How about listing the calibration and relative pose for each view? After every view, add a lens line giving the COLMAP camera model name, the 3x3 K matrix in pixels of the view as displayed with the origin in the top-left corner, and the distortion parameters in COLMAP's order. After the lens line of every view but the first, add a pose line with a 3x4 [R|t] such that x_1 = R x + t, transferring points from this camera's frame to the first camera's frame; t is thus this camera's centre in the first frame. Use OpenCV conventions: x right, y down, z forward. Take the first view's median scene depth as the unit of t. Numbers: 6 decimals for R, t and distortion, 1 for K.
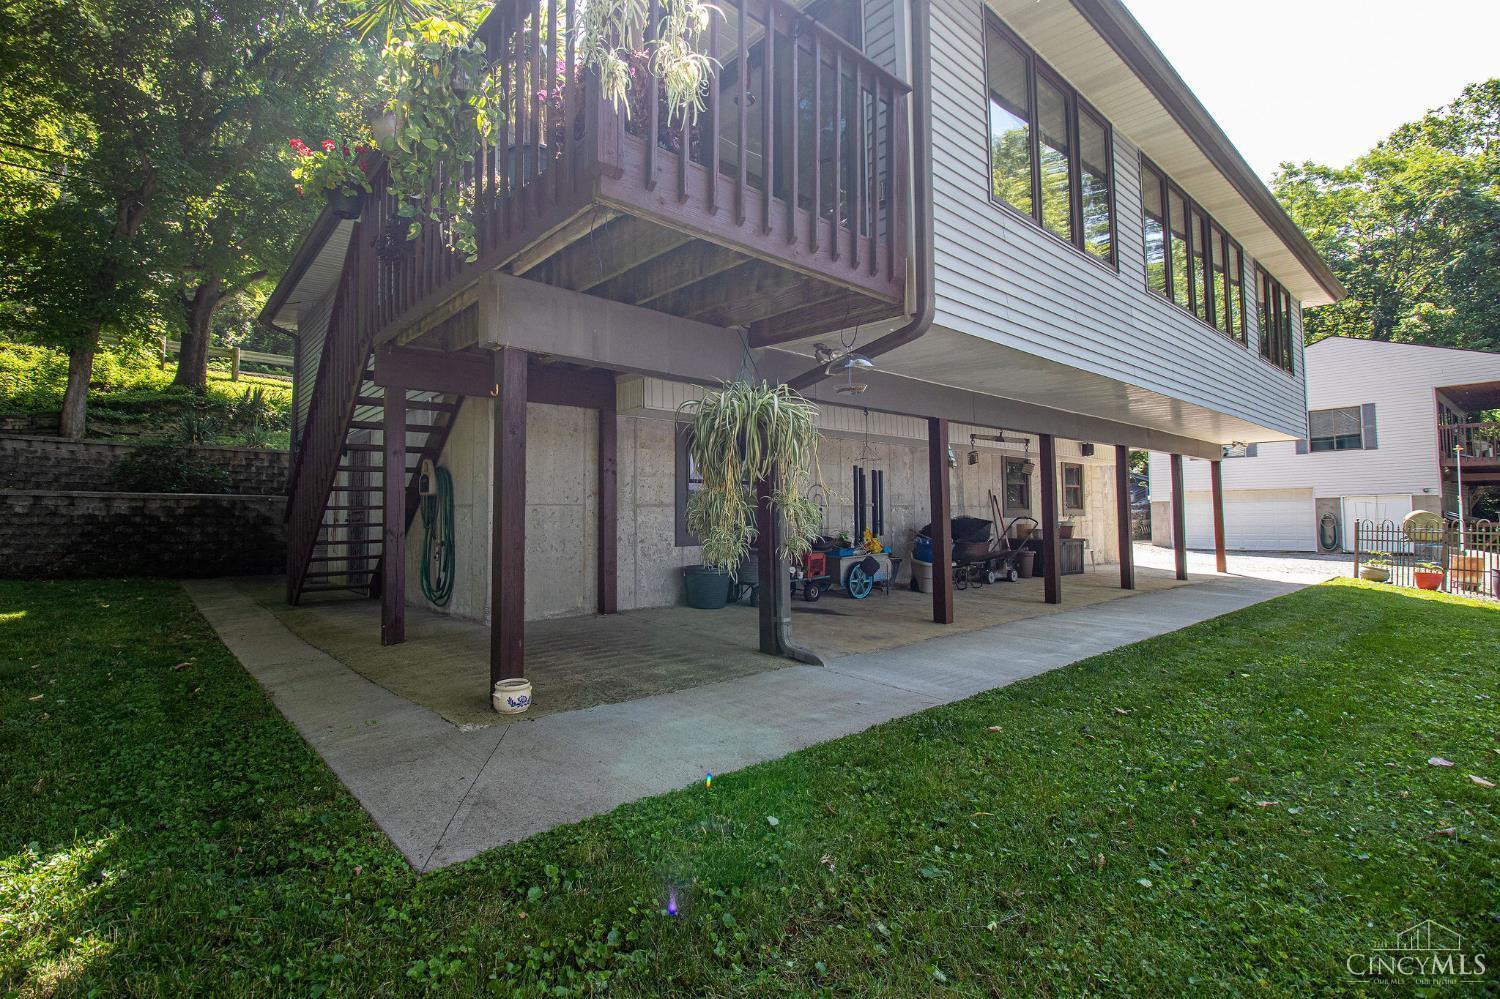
lens RADIAL K [[690.7, 0, 750.1], [0, 690.7, 490.1], [0, 0, 1]] dist [-0.000646, -0.000100]
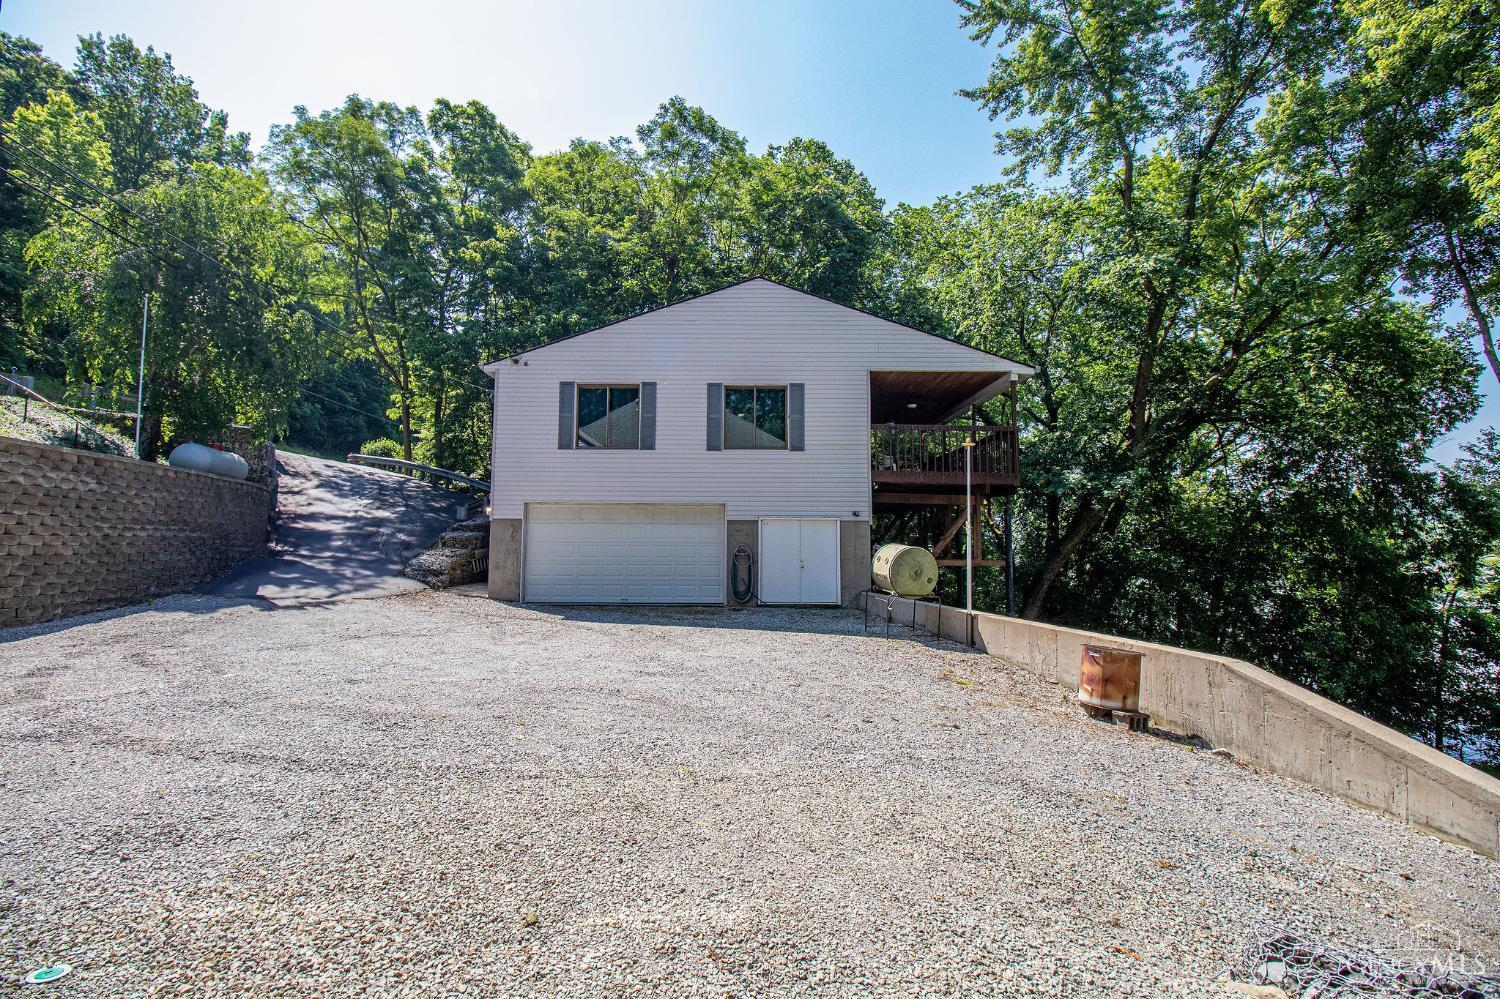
lens RADIAL K [[698.3, 0, 749.7], [0, 698.3, 499.6], [0, 0, 1]] dist [-0.000042, 0.000000]
pose [[0.634781, 0.064832, 0.769968, 0.334410], [-0.050269, 0.997828, -0.042575, 0.019355], [-0.771055, -0.011680, 0.636661, 0.576750]]
